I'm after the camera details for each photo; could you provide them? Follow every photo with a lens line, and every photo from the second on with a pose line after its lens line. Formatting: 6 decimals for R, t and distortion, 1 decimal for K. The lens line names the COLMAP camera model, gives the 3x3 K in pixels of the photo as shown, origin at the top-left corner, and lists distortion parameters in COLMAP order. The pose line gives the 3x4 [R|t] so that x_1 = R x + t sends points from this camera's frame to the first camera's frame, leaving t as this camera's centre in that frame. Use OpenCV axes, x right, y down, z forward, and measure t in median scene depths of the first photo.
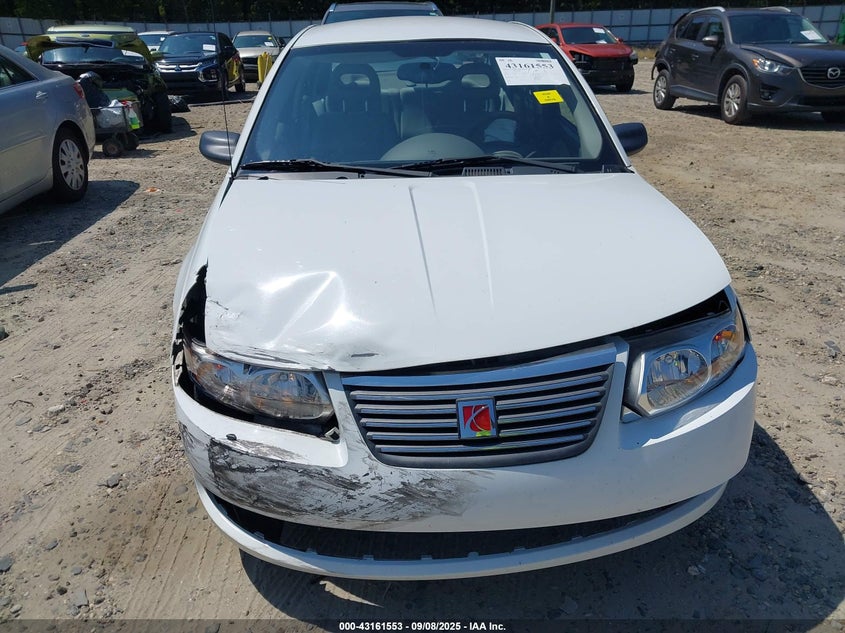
lens RADIAL K [[633.9, 0, 392.1], [0, 633.9, 316.9], [0, 0, 1]] dist [0.008898, -0.010358]
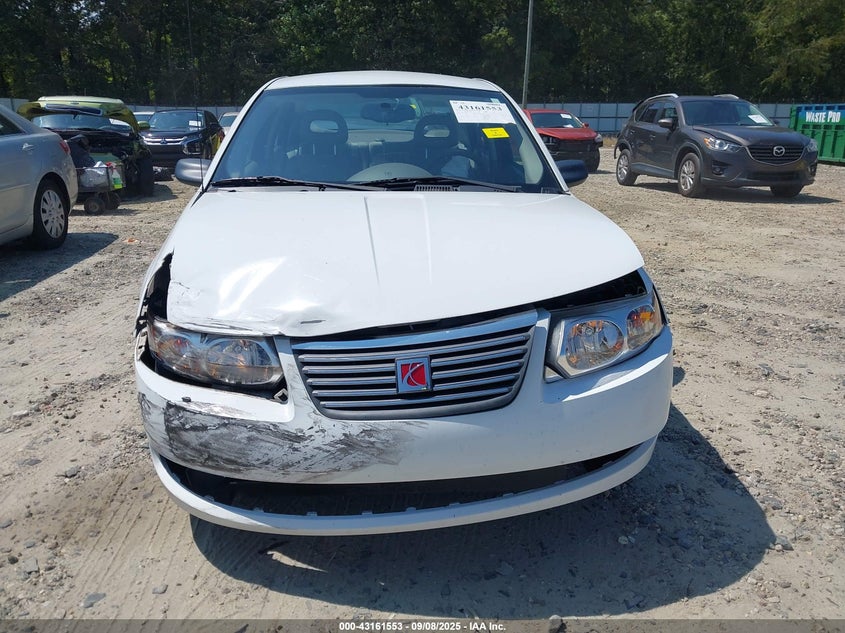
lens RADIAL K [[633.9, 0, 392.1], [0, 633.9, 316.9], [0, 0, 1]] dist [0.008898, -0.010358]
pose [[0.999375, 0.011787, 0.033336, 0.040515], [-0.007770, 0.992966, -0.118141, 0.128505], [-0.034494, 0.117808, 0.992437, -0.064554]]
